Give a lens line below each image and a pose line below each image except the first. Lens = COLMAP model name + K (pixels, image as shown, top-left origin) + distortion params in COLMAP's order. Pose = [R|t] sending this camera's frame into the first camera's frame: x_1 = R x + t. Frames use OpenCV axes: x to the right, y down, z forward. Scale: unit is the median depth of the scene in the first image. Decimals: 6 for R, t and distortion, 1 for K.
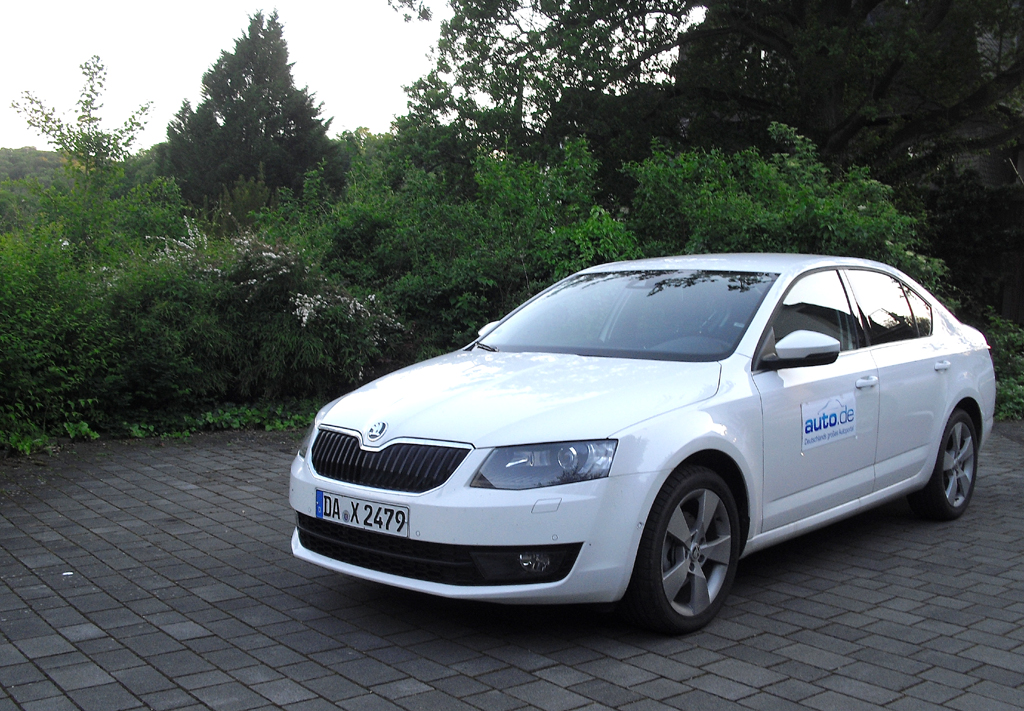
lens RADIAL K [[1058.3, 0, 512.0], [0, 1058.3, 355.5], [0, 0, 1]] dist [-0.006541, -0.001450]
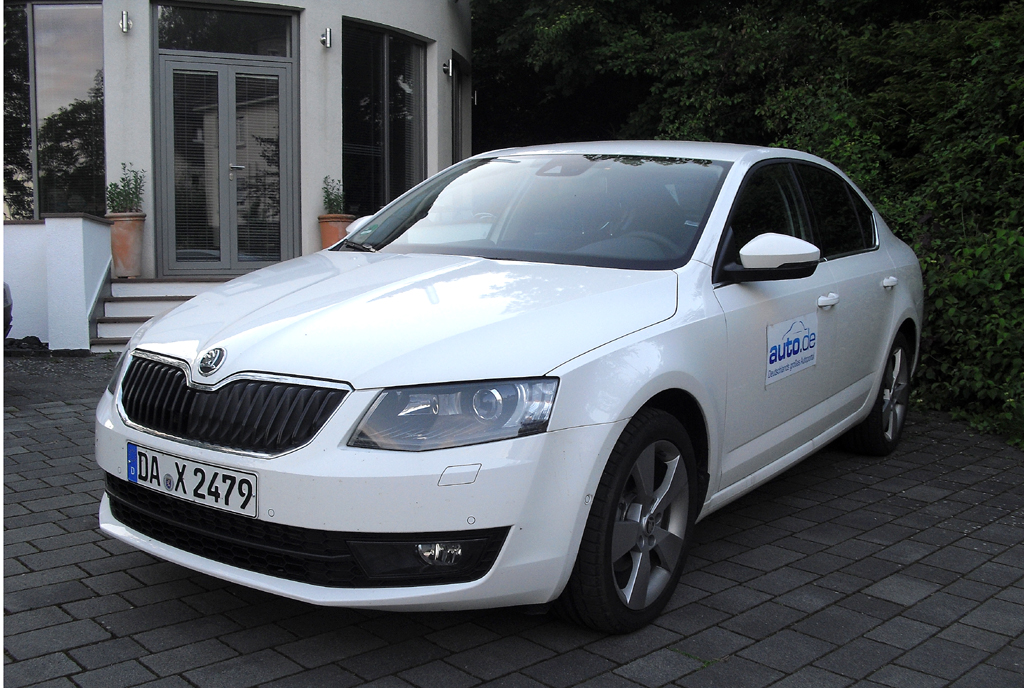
lens RADIAL K [[1080.9, 0, 512.0], [0, 1080.9, 344.0], [0, 0, 1]] dist [-0.176264, 0.010131]
pose [[0.991403, 0.009251, 0.130519, -0.023434], [-0.018811, 0.997213, 0.072203, 0.005577], [-0.129487, -0.074037, 0.988813, 0.282839]]
